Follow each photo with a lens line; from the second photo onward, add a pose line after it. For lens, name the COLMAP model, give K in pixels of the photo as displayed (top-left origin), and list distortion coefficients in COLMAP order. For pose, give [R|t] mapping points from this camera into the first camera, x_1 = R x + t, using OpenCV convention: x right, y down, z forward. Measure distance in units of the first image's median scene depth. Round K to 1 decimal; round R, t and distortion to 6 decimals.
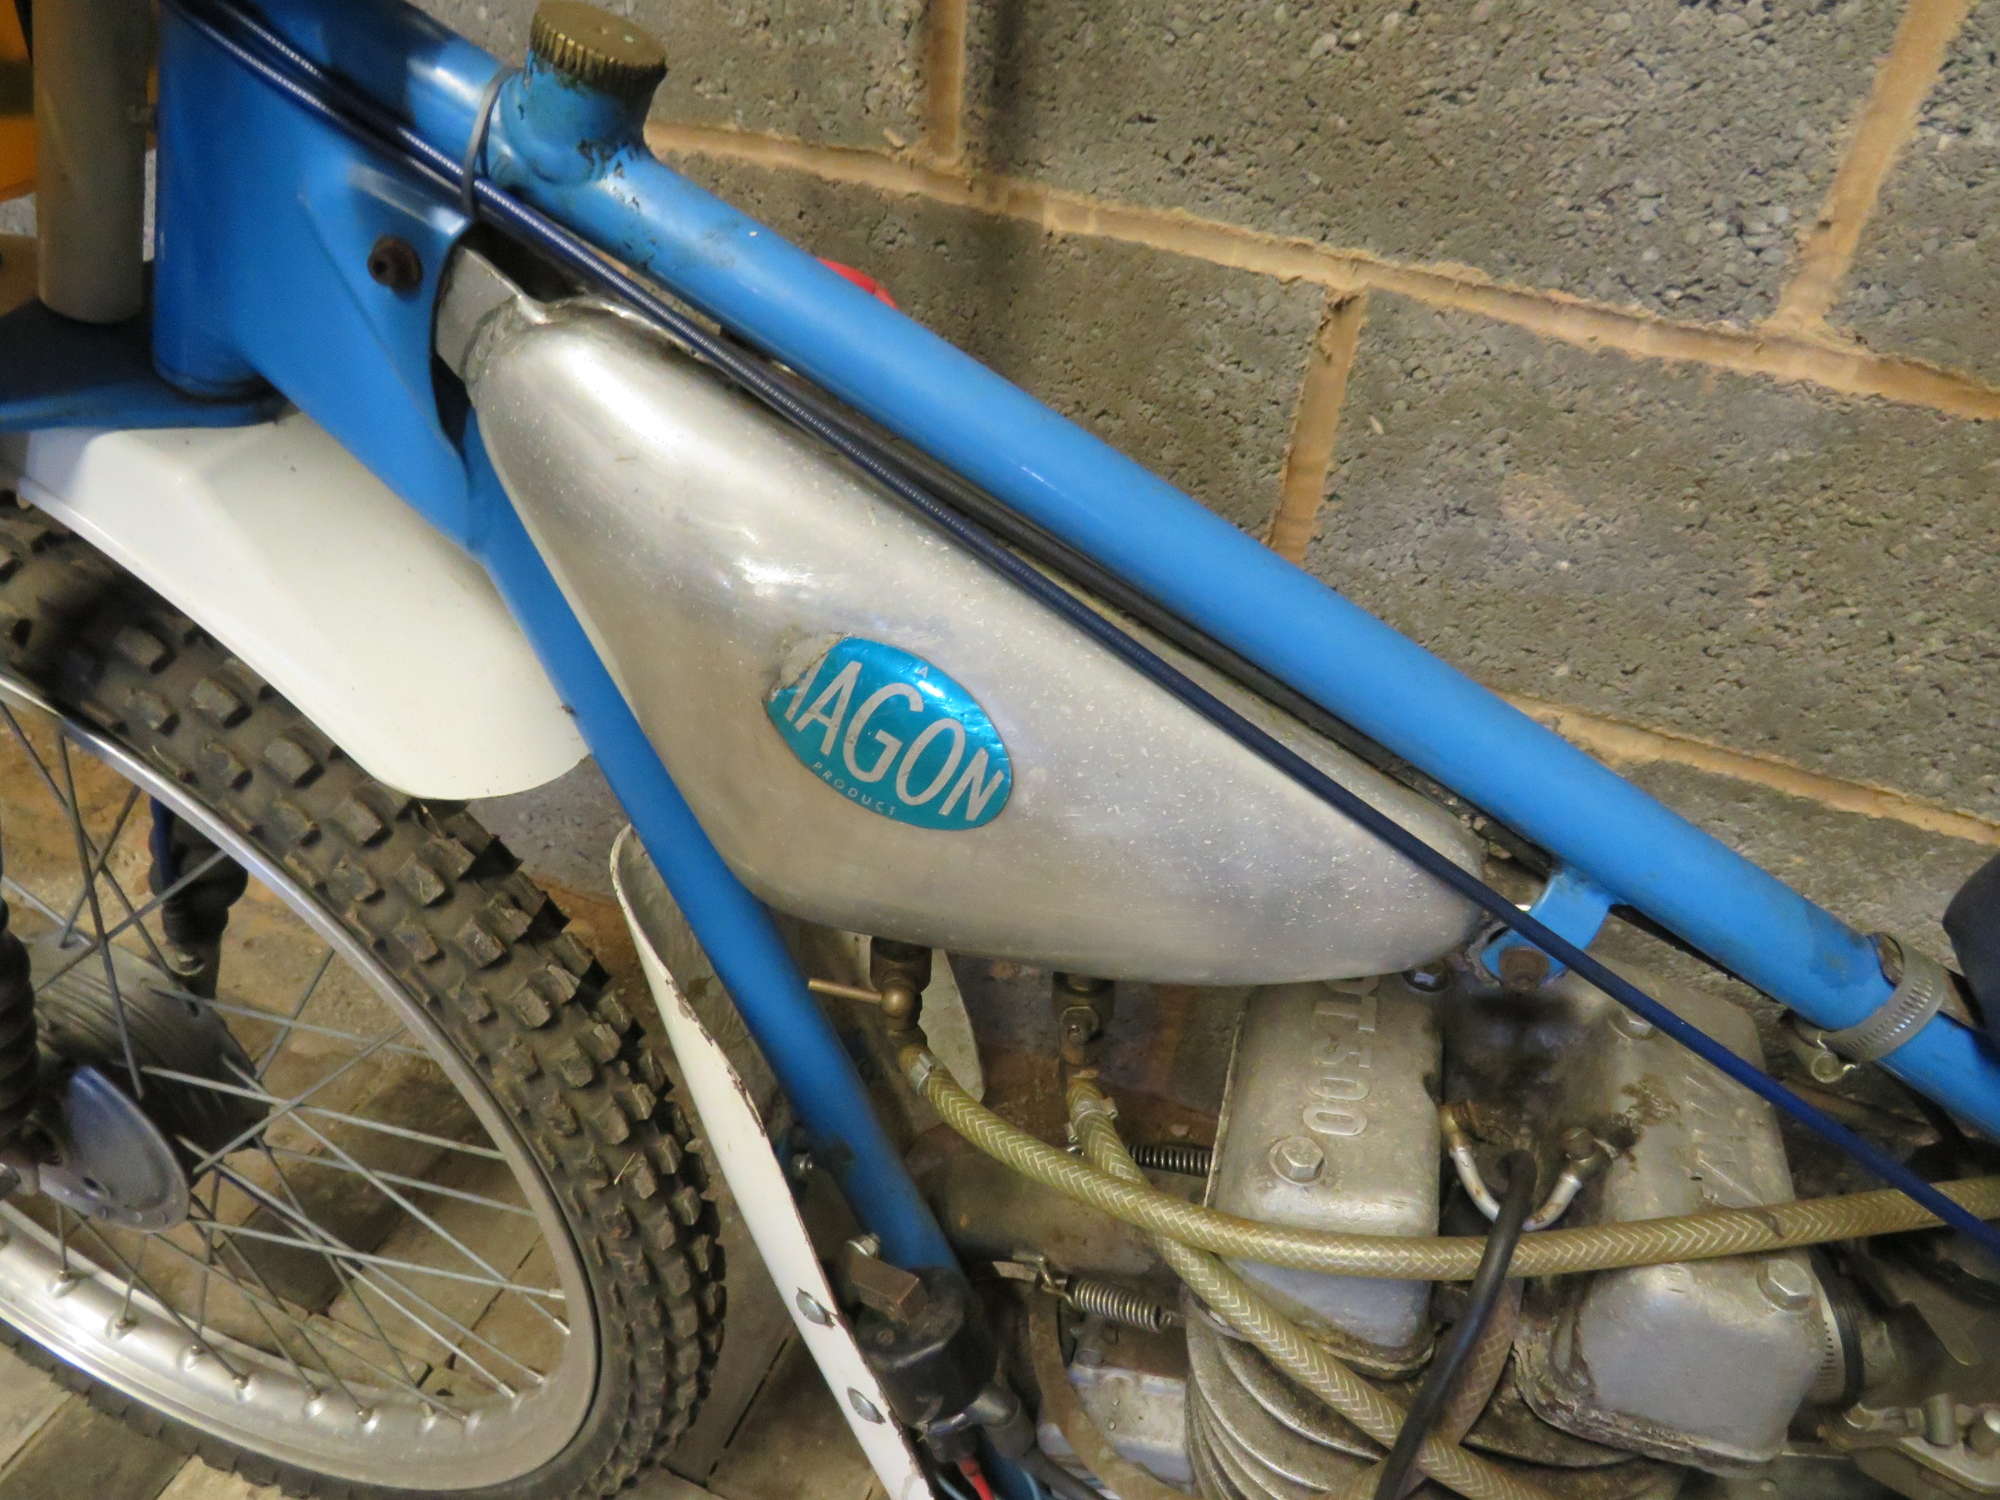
lens RADIAL K [[1417.2, 0, 990.3], [0, 1417.2, 752.8], [0, 0, 1]] dist [-0.027452, 0.005770]
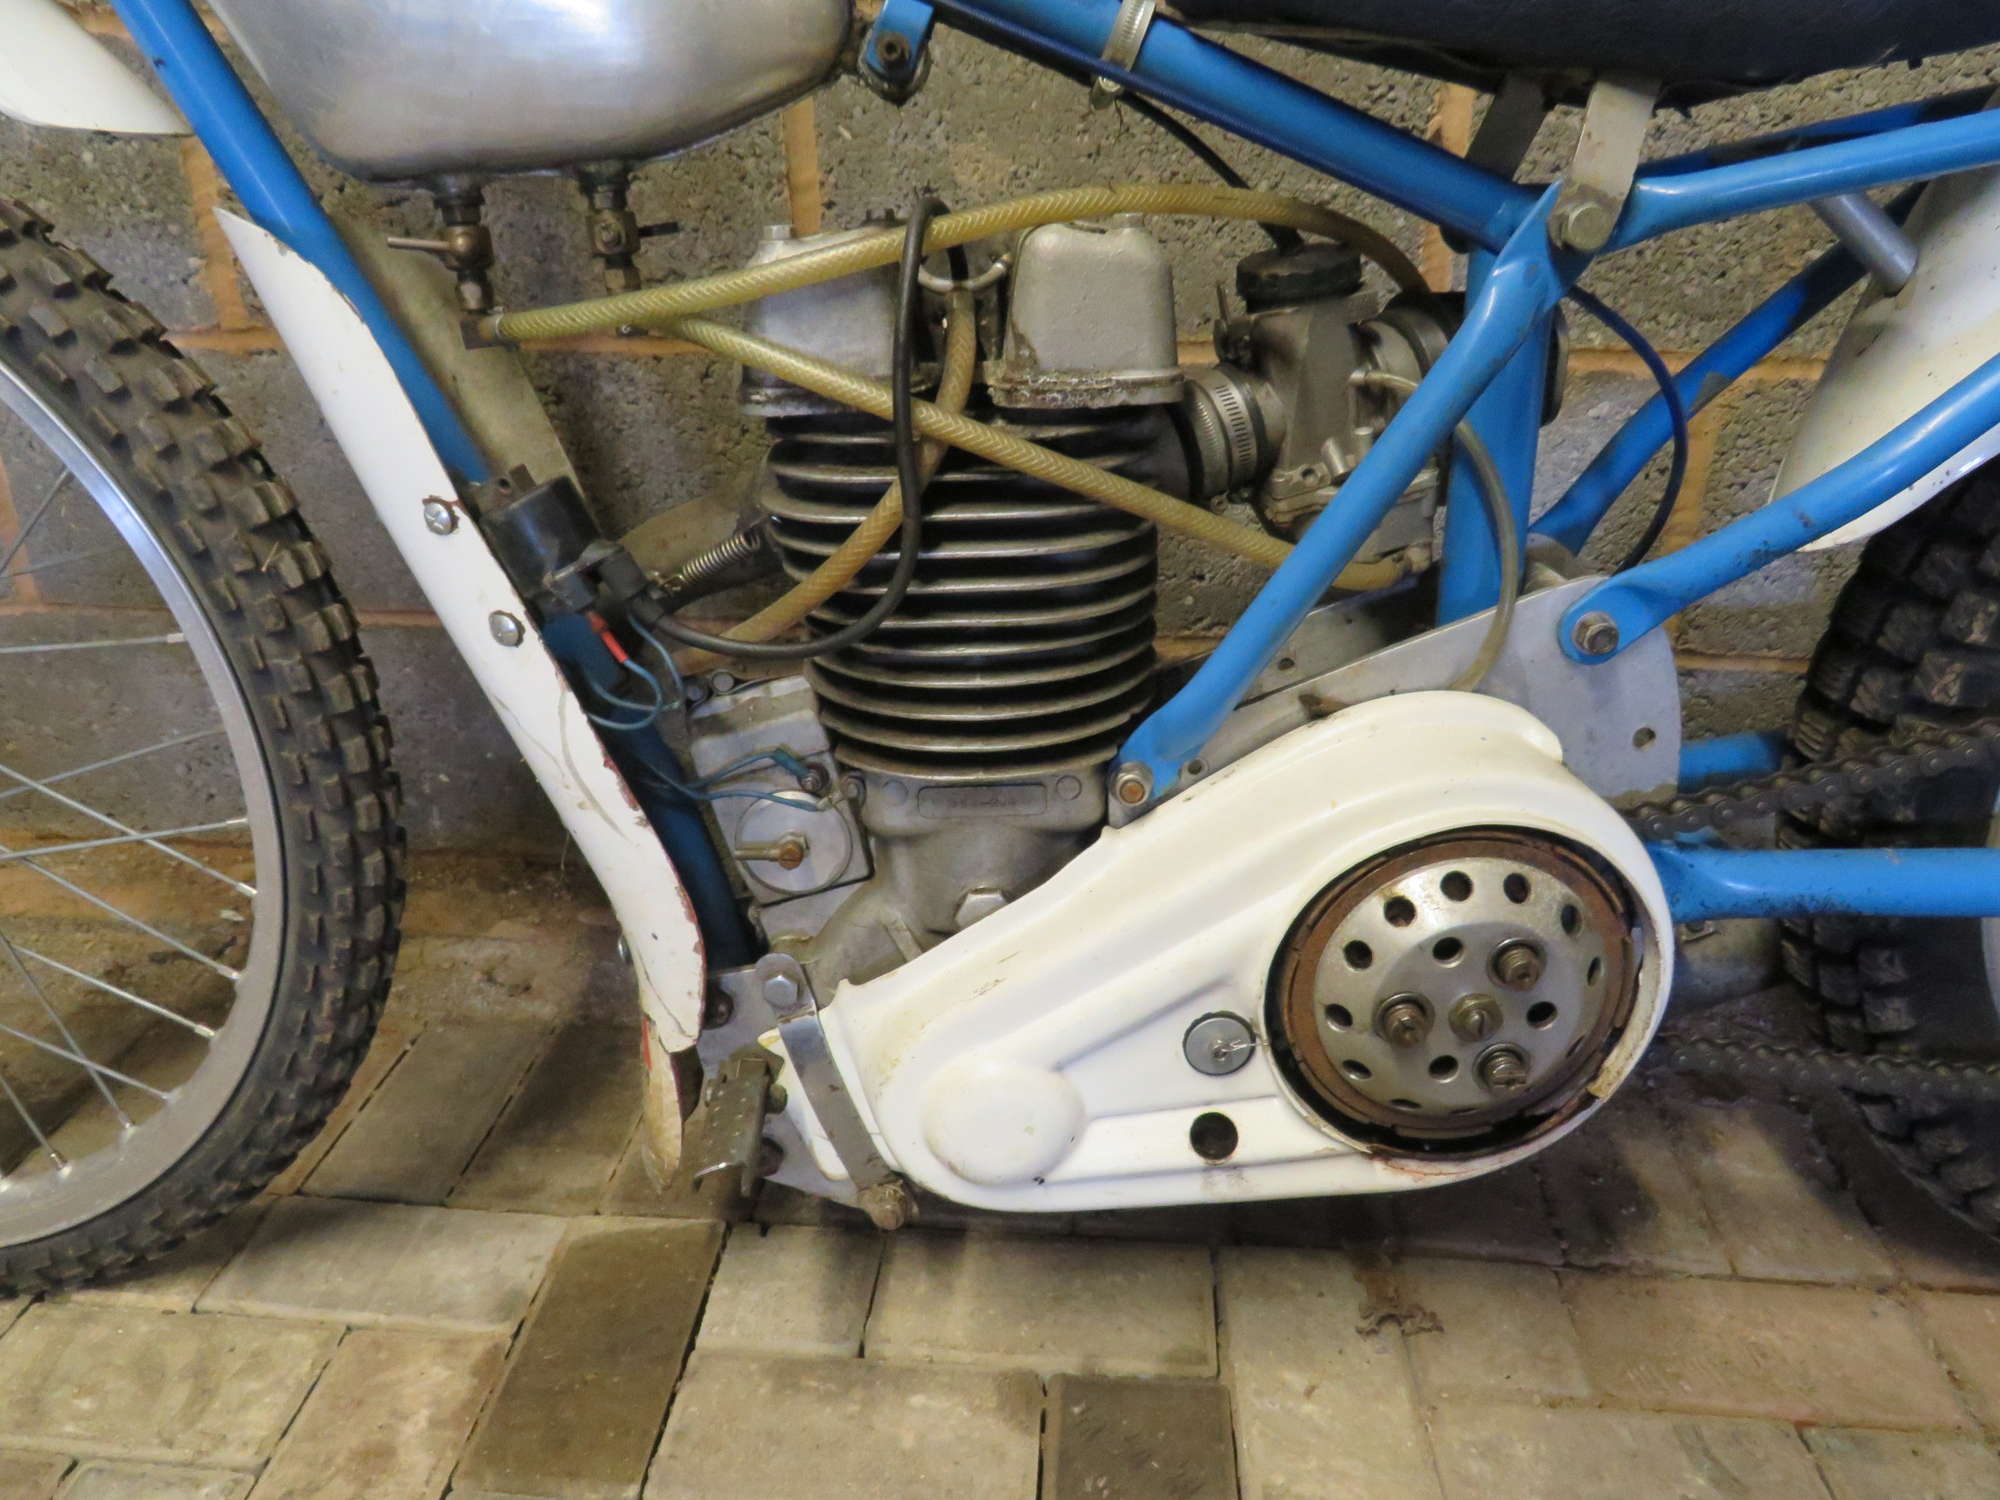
lens RADIAL K [[1417.2, 0, 988.9], [0, 1417.2, 746.2], [0, 0, 1]] dist [-0.027452, 0.005770]
pose [[0.956384, -0.194680, 0.217784, 0.013377], [0.239663, 0.949187, -0.203973, 0.616266], [-0.167009, 0.247271, 0.954445, -0.105417]]
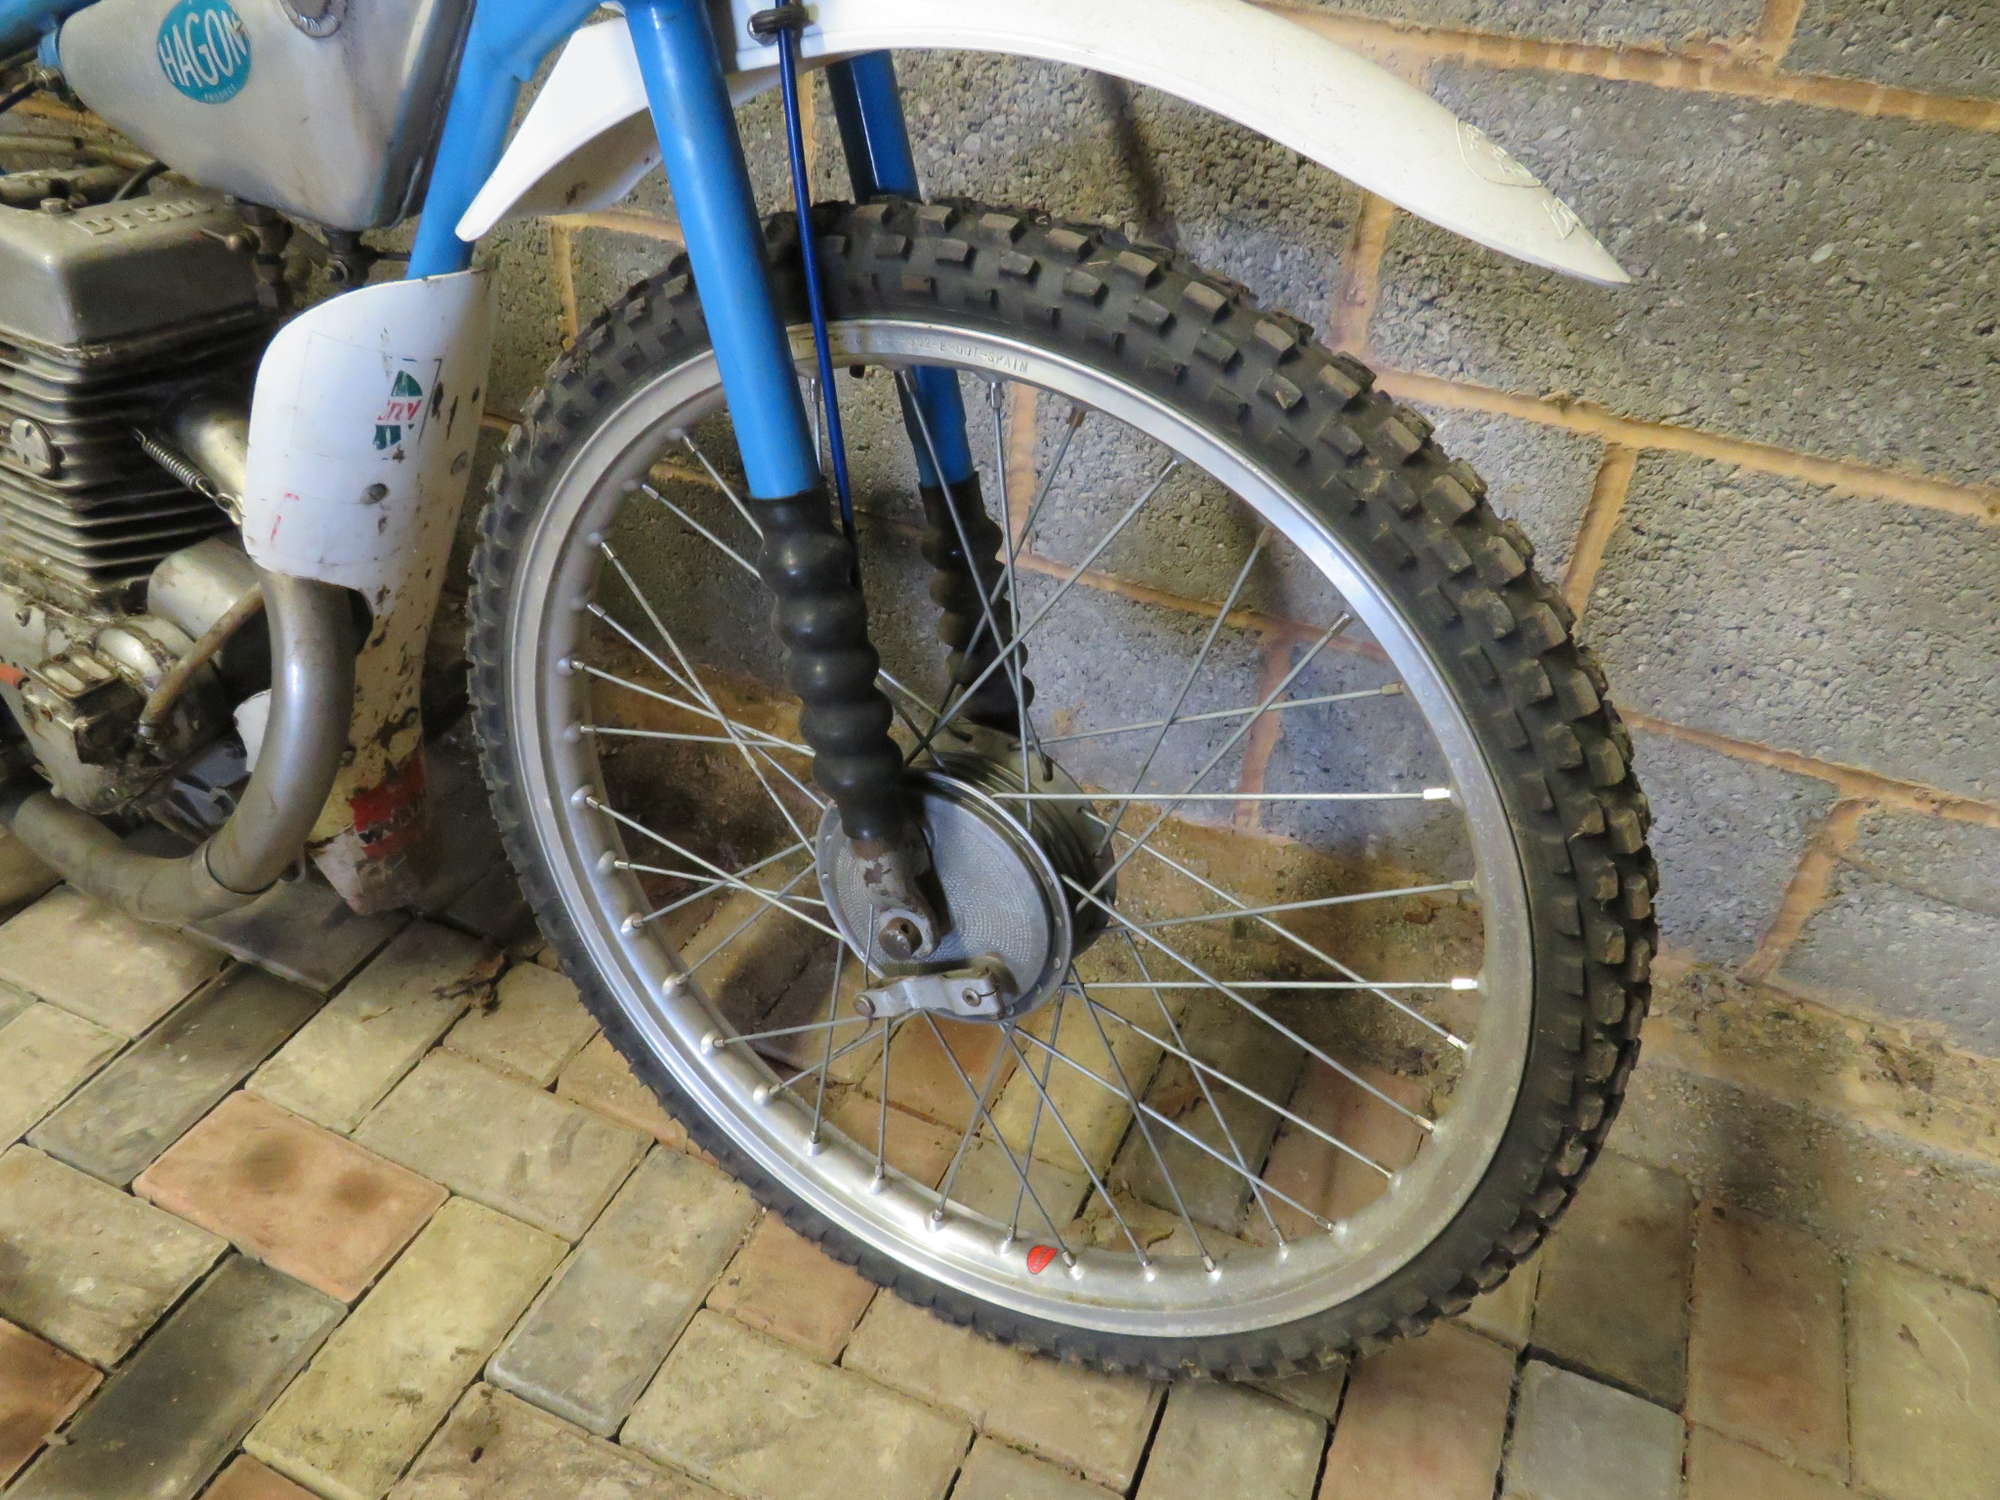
lens RADIAL K [[1417.2, 0, 995.8], [0, 1417.2, 746.0], [0, 0, 1]] dist [-0.027452, 0.005770]
pose [[0.999106, -0.003606, -0.042112, 1.084238], [0.002415, 0.999596, -0.028308, 0.666088], [0.042197, 0.028181, 0.998712, -0.506316]]
